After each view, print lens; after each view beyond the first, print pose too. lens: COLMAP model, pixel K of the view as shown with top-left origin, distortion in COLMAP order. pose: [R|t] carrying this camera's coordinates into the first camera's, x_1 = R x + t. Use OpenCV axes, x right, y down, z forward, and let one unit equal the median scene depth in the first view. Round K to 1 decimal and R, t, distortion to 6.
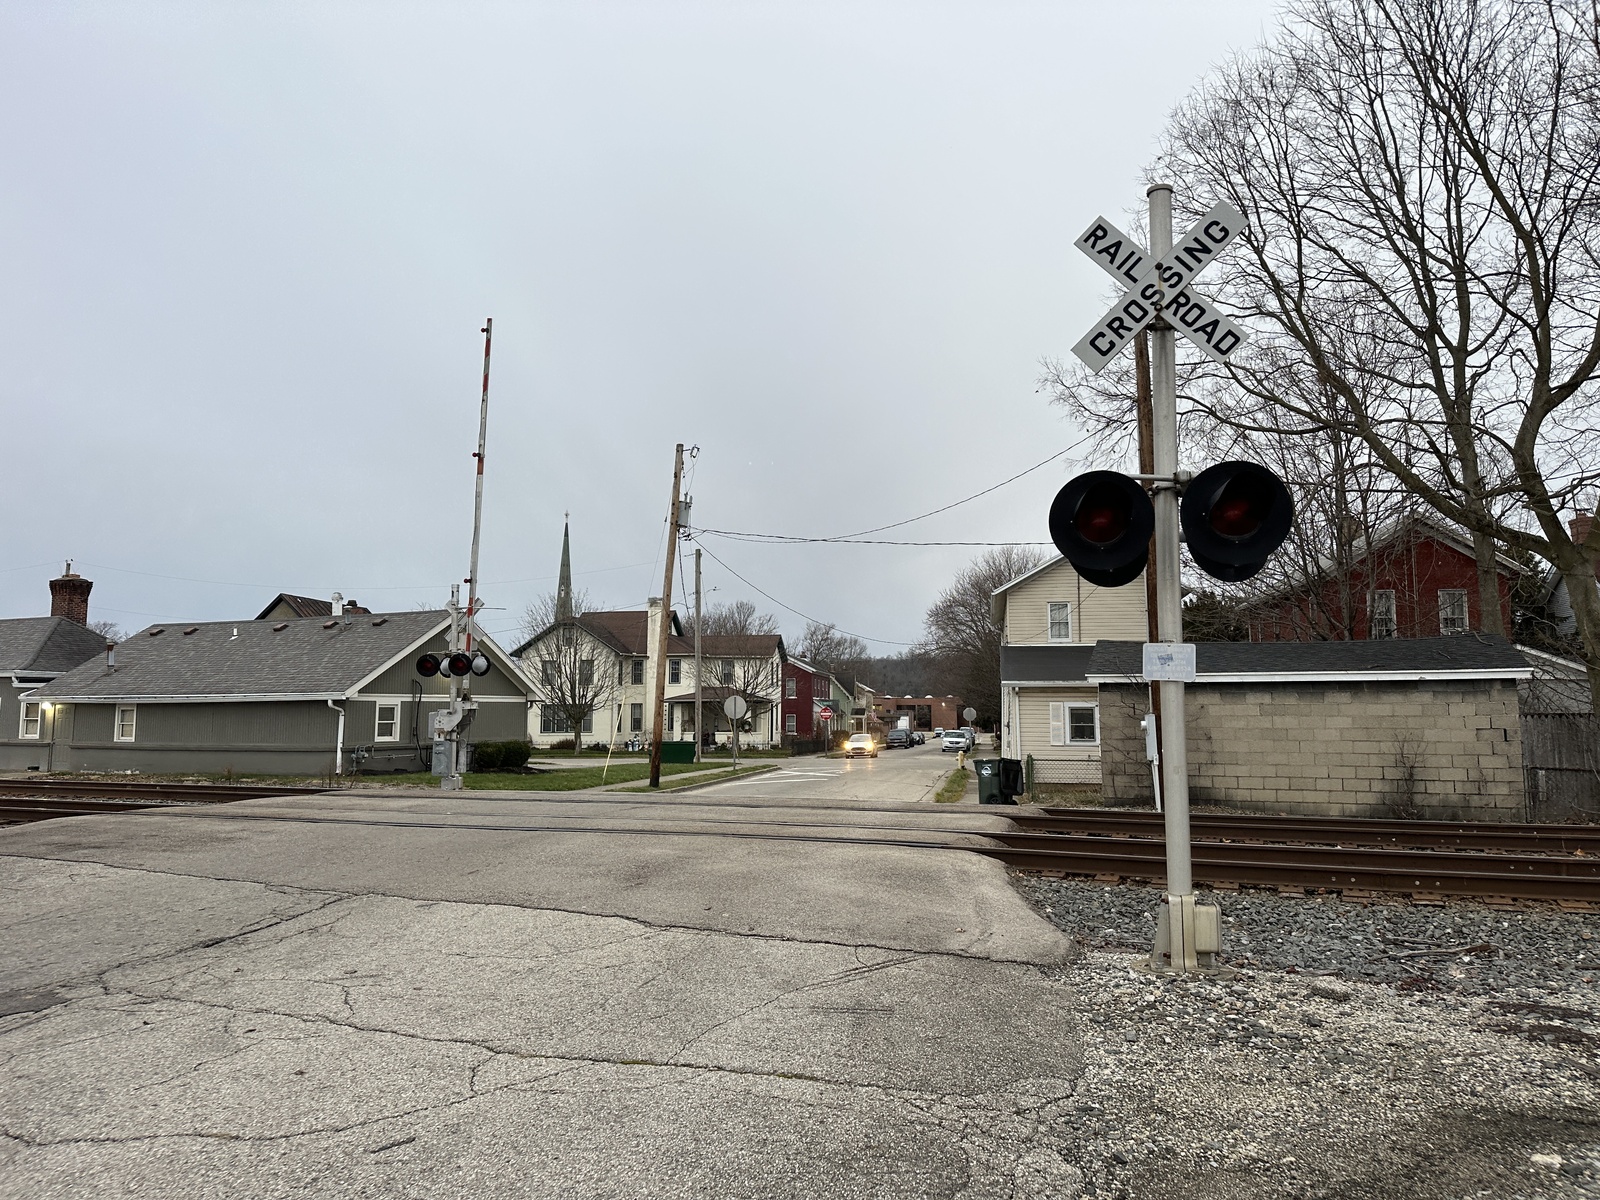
lens RADIAL K [[1104.3, 0, 808.0], [0, 1104.3, 595.0], [0, 0, 1]] dist [0.116975, -0.163137]
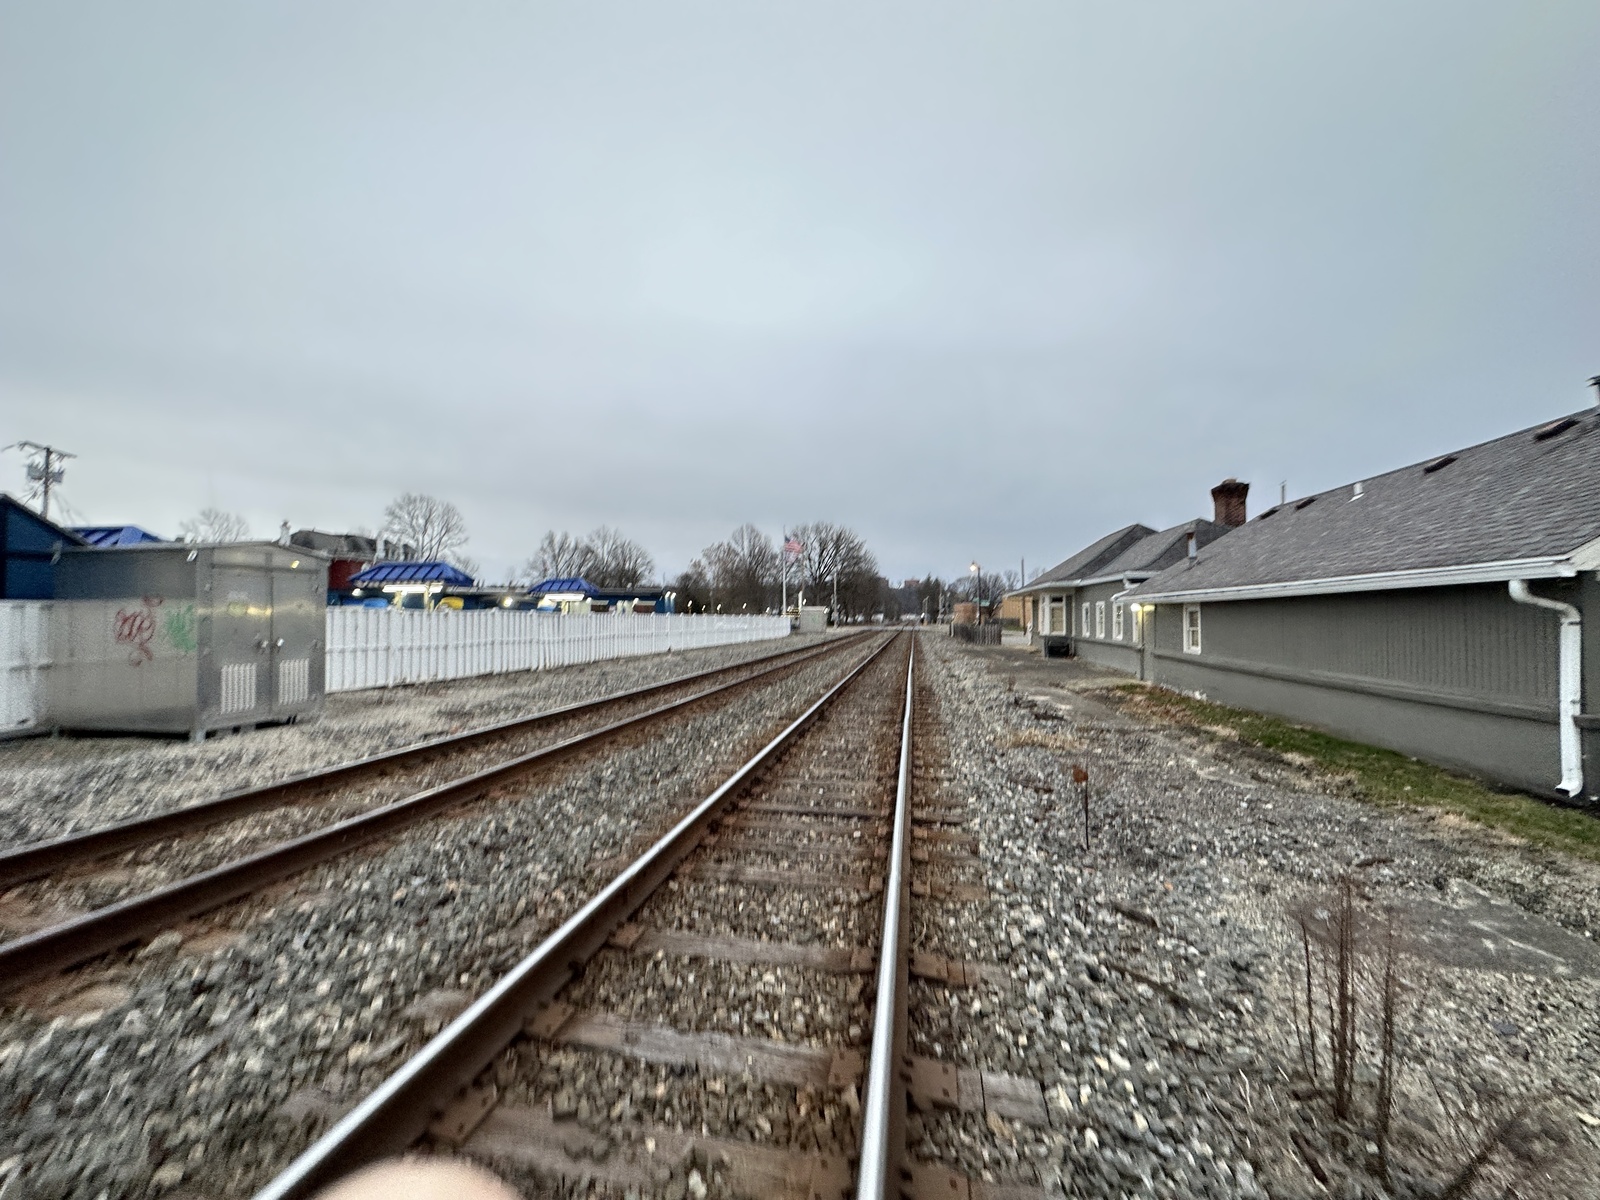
lens RADIAL K [[638.5, 0, 801.5], [0, 638.5, 600.2], [0, 0, 1]] dist [-0.001015, 0.000094]
pose [[0.232287, -0.024821, -0.972331, -0.455491], [0.103614, 0.994617, -0.000636, 0.123705], [0.967113, -0.100600, 0.233608, 1.185668]]
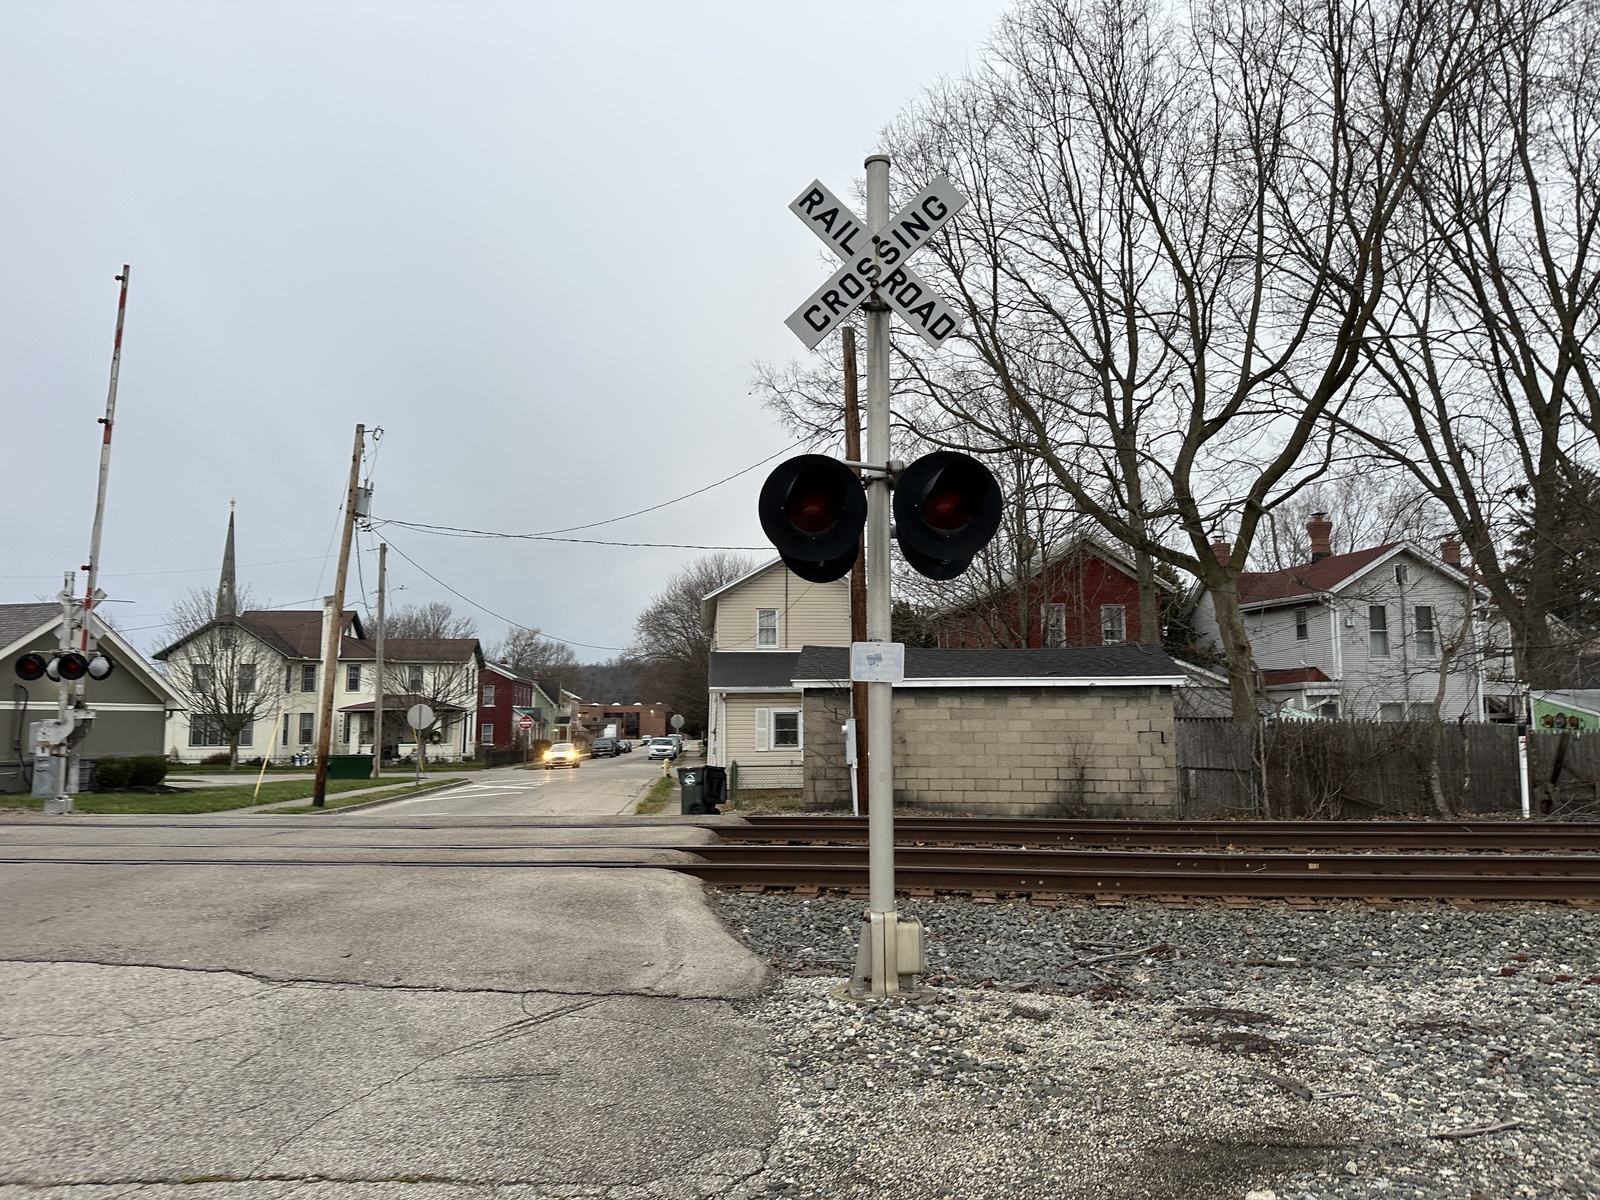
lens RADIAL K [[1104.3, 0, 808.0], [0, 1104.3, 595.0], [0, 0, 1]] dist [0.116975, -0.163137]
pose [[0.966343, 0.024768, 0.256062, 0.010091], [-0.023066, 0.999687, -0.009649, 0.005067], [-0.256221, 0.003418, 0.966612, 0.043238]]
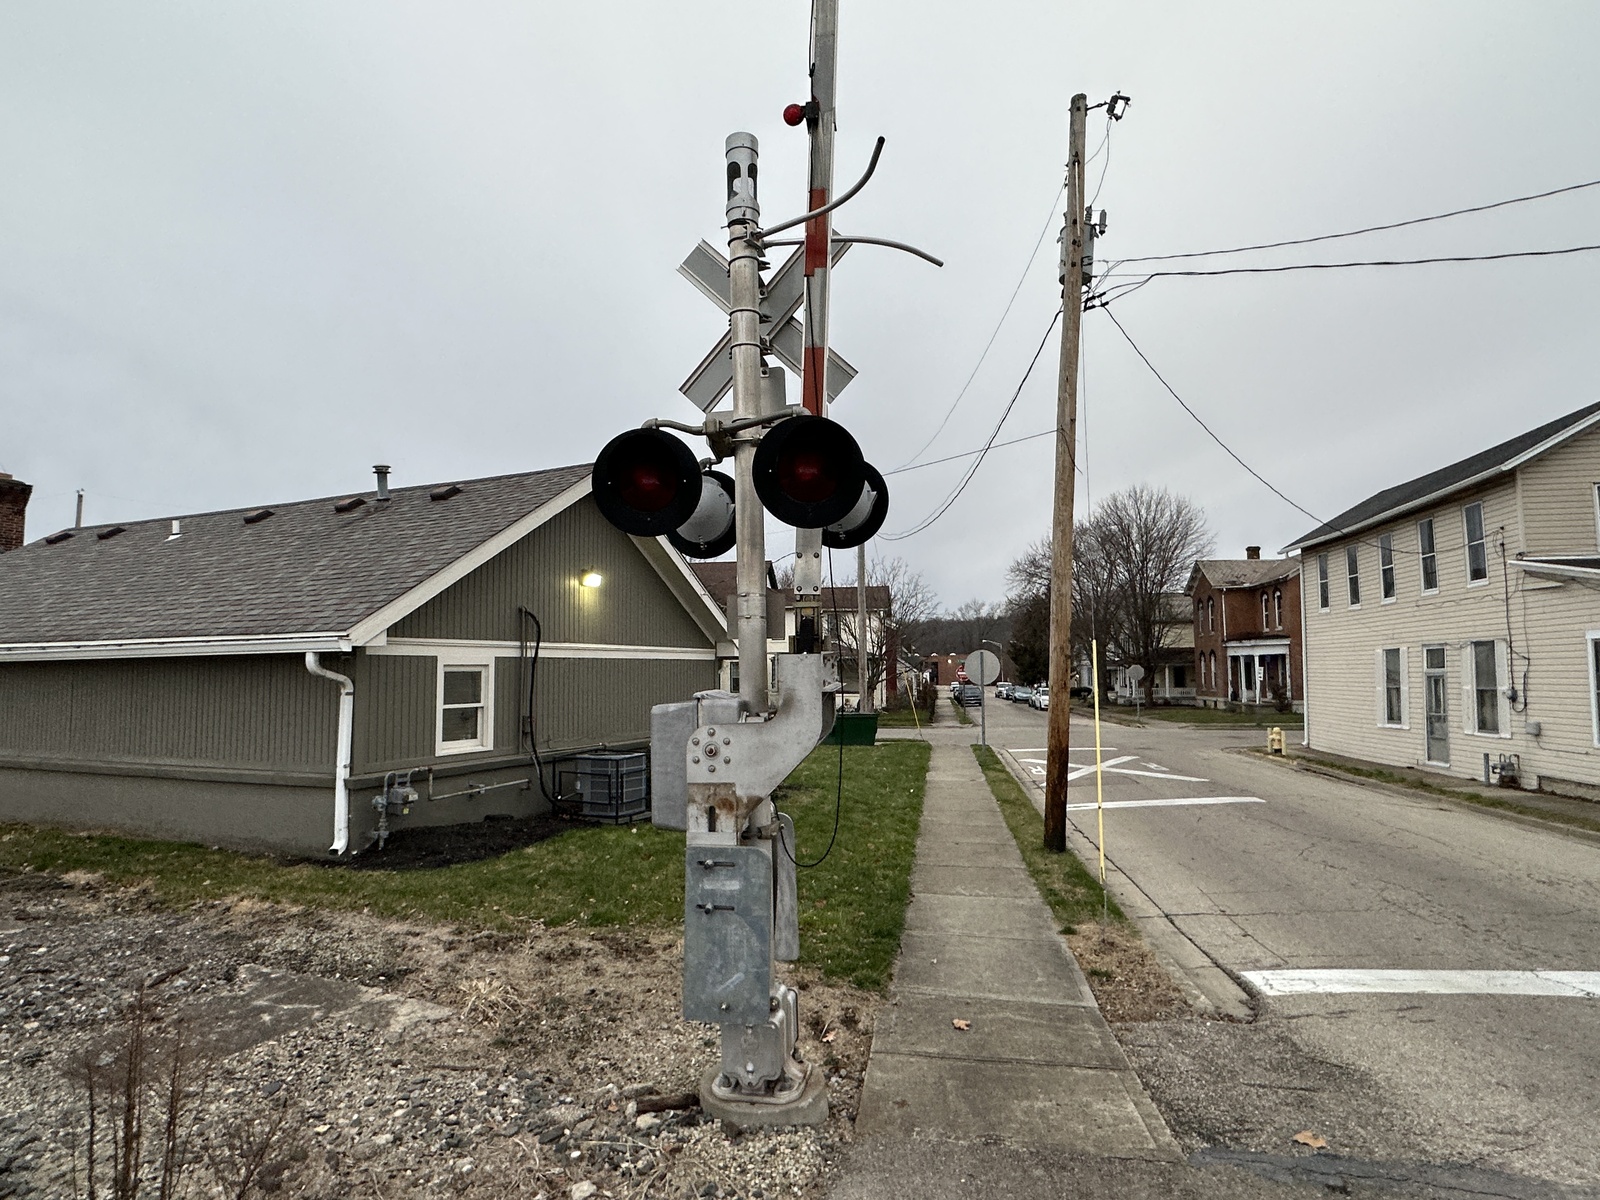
lens RADIAL K [[893.9, 0, 793.3], [0, 893.9, 612.9], [0, 0, 1]] dist [0.003570, -0.000961]
pose [[0.999941, -0.006494, -0.008655, -0.428592], [0.006865, 0.999031, 0.043481, 0.111218], [0.008364, -0.043538, 0.999017, 1.147793]]
